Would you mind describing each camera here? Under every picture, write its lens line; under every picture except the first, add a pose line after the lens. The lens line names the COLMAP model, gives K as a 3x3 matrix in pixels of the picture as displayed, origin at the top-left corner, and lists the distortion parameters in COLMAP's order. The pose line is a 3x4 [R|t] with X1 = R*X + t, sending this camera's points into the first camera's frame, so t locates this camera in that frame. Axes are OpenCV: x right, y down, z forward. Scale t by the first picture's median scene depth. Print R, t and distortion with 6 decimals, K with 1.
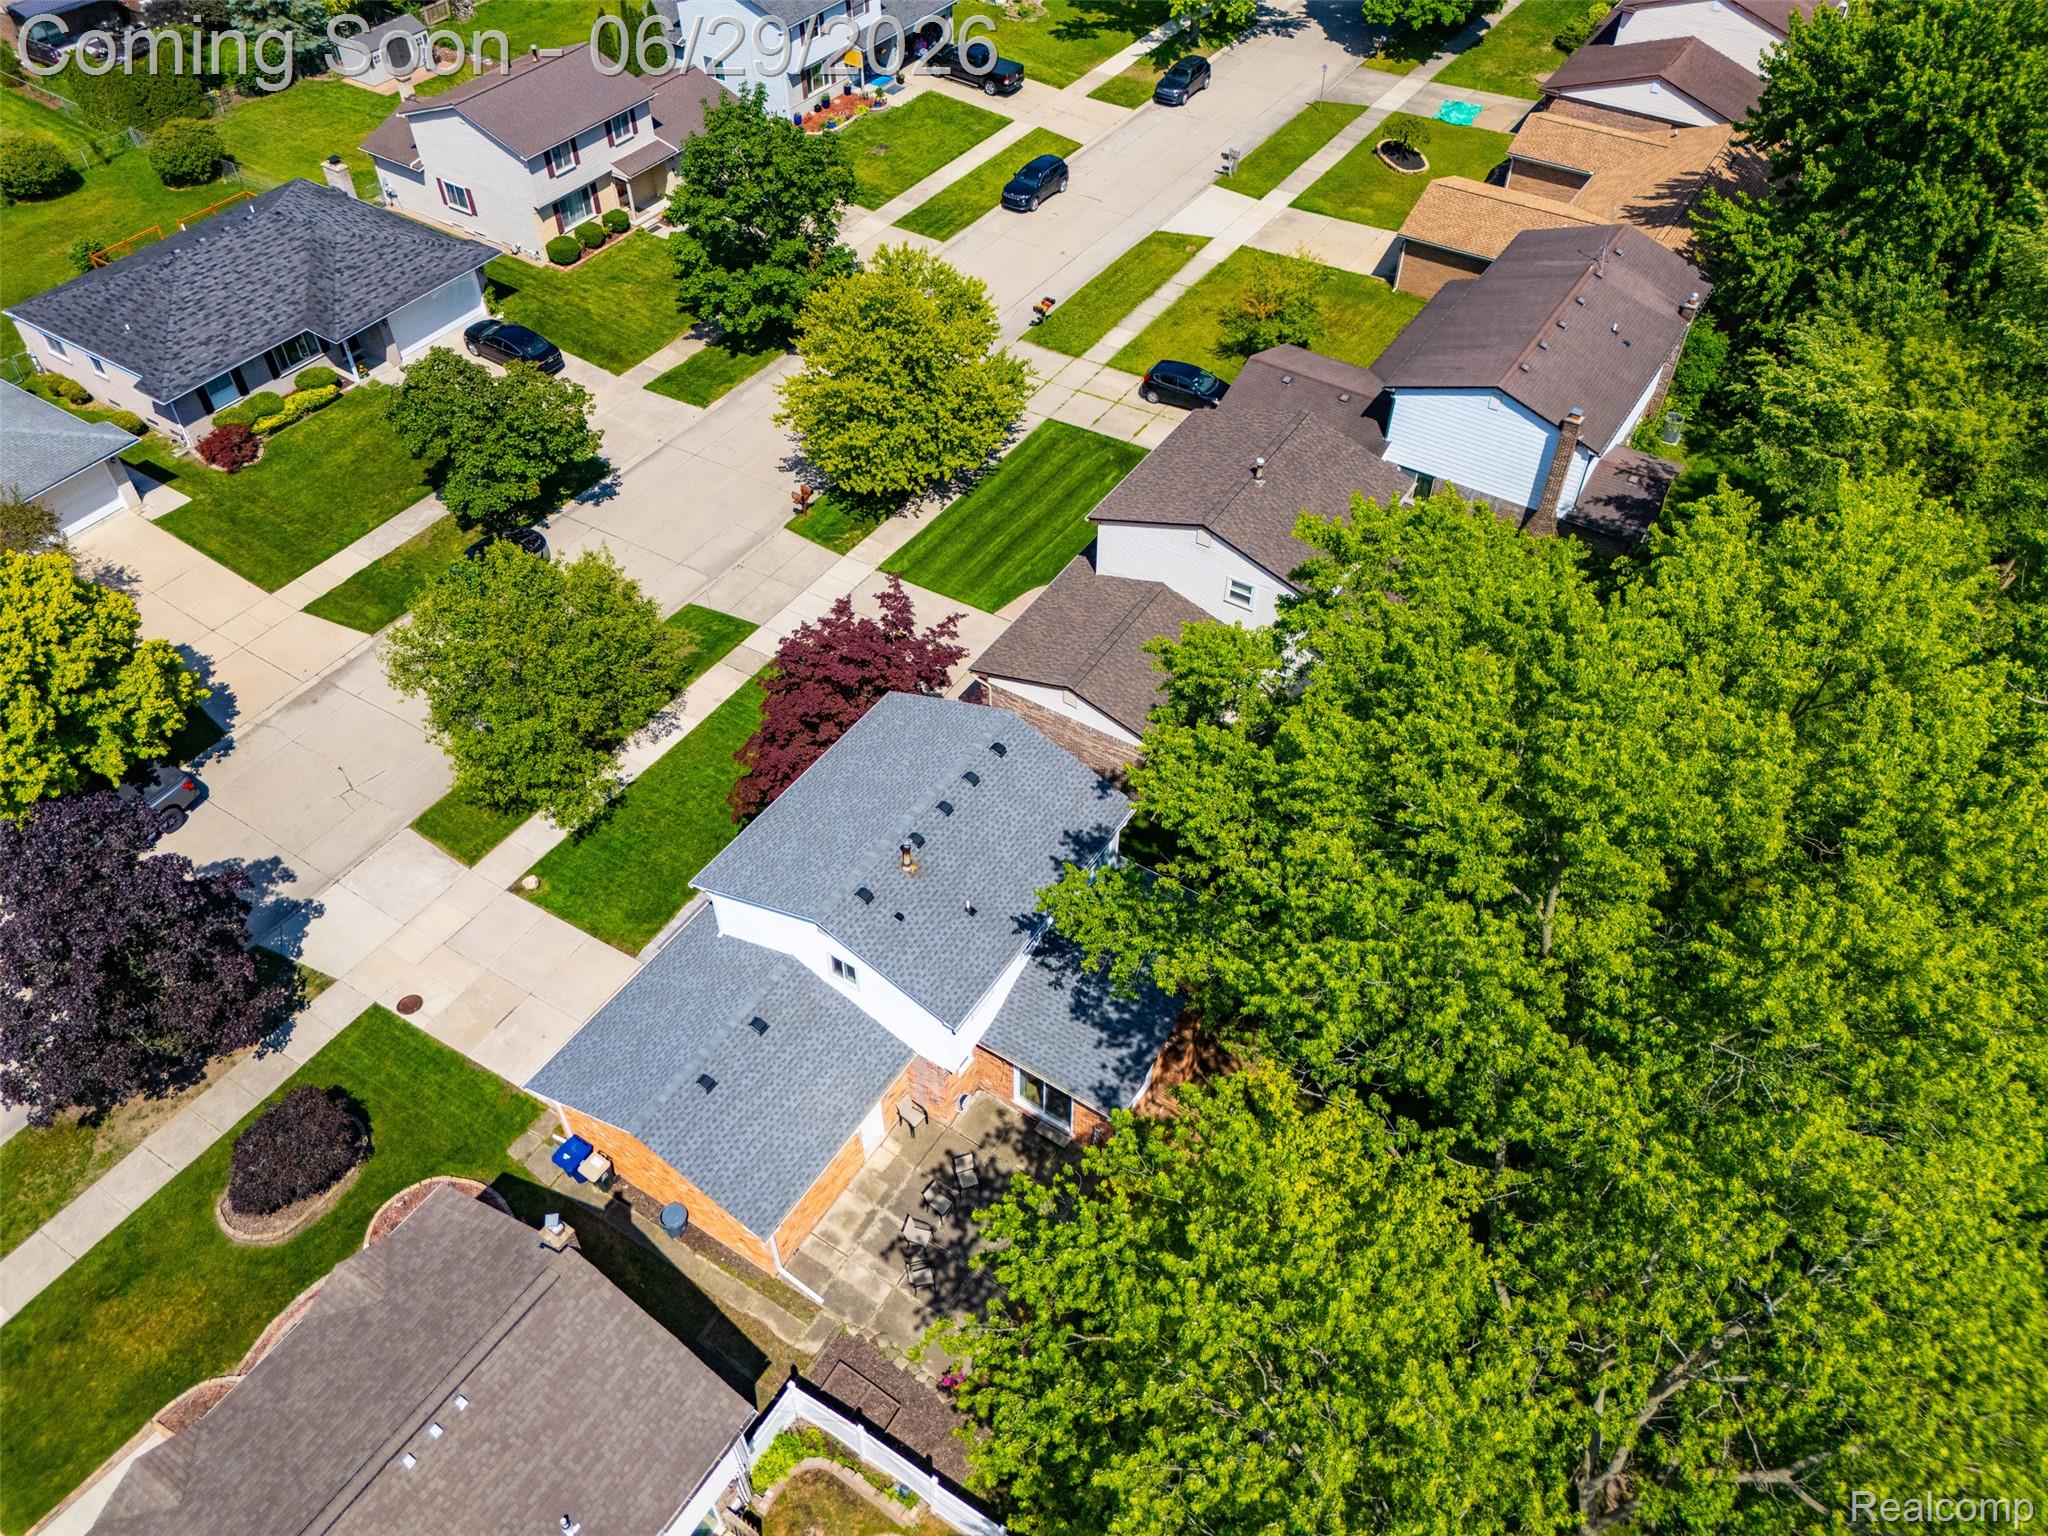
lens RADIAL K [[1513.2, 0, 1032.3], [0, 1513.2, 768.8], [0, 0, 1]] dist [0.058172, -0.050078]
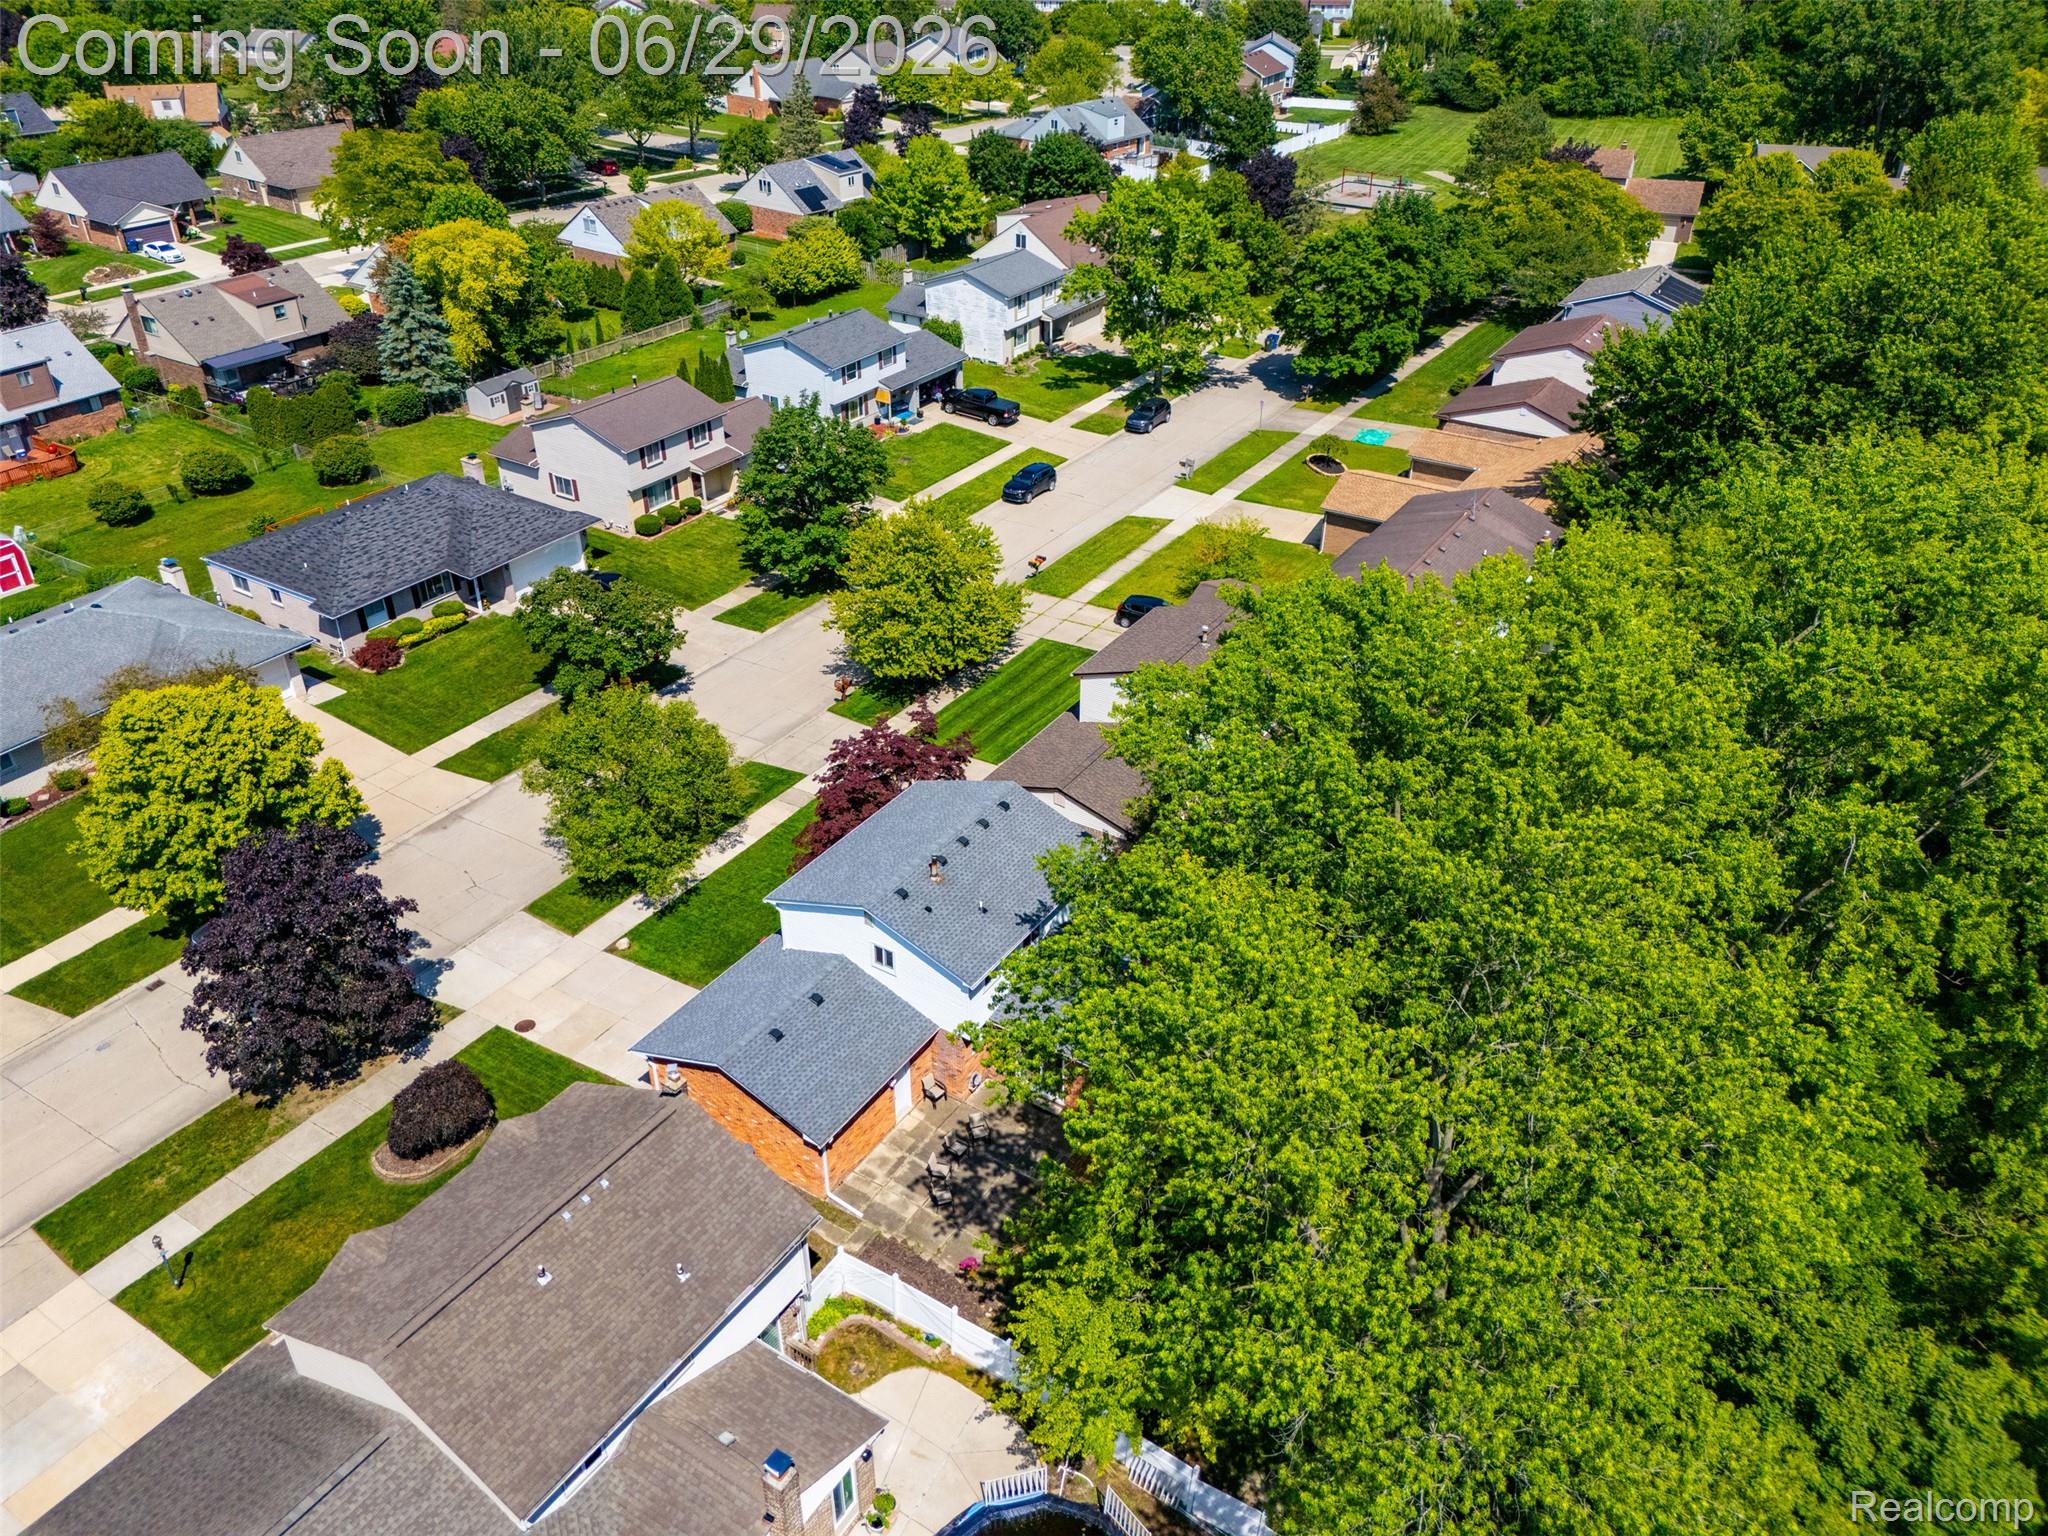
lens RADIAL K [[1513.2, 0, 1033.6], [0, 1513.2, 777.6], [0, 0, 1]] dist [0.058172, -0.050078]
pose [[0.999982, -0.001749, 0.005816, -0.003518], [0.003087, 0.971104, -0.238637, 0.202941], [-0.005230, 0.238651, 0.971091, -0.194373]]
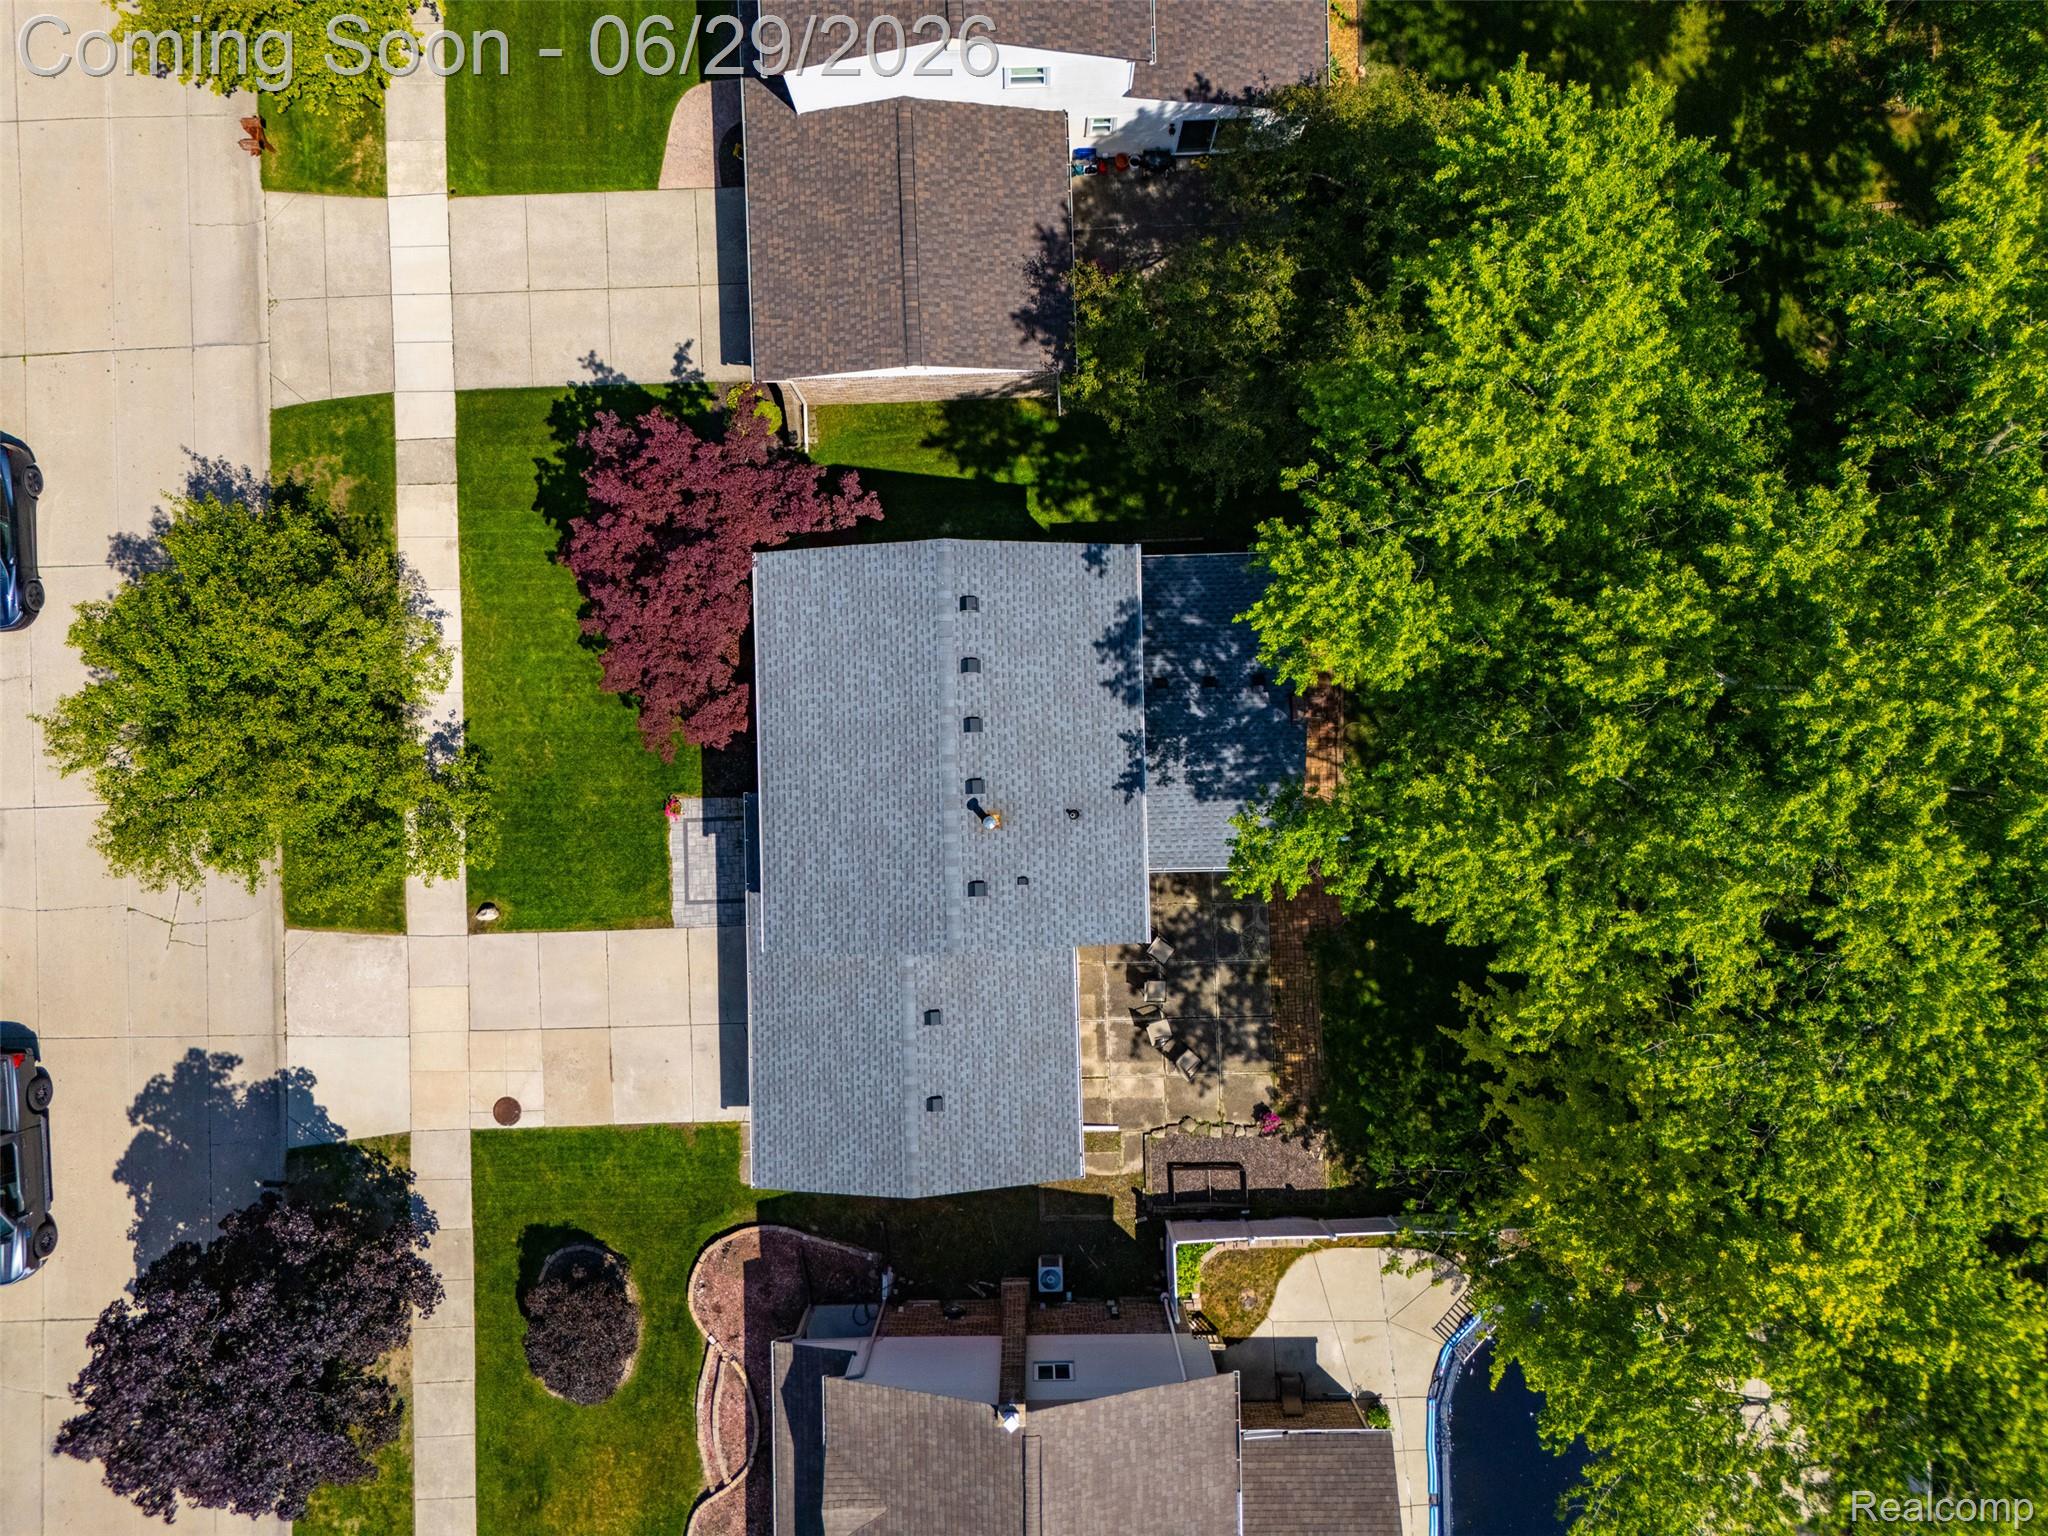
lens RADIAL K [[1513.2, 0, 1032.1], [0, 1513.2, 761.0], [0, 0, 1]] dist [0.058172, -0.050078]
pose [[0.827577, -0.561337, -0.004205, -0.027839], [0.406820, 0.594578, 0.693523, -0.367346], [-0.386800, -0.575655, 0.720422, 0.283889]]
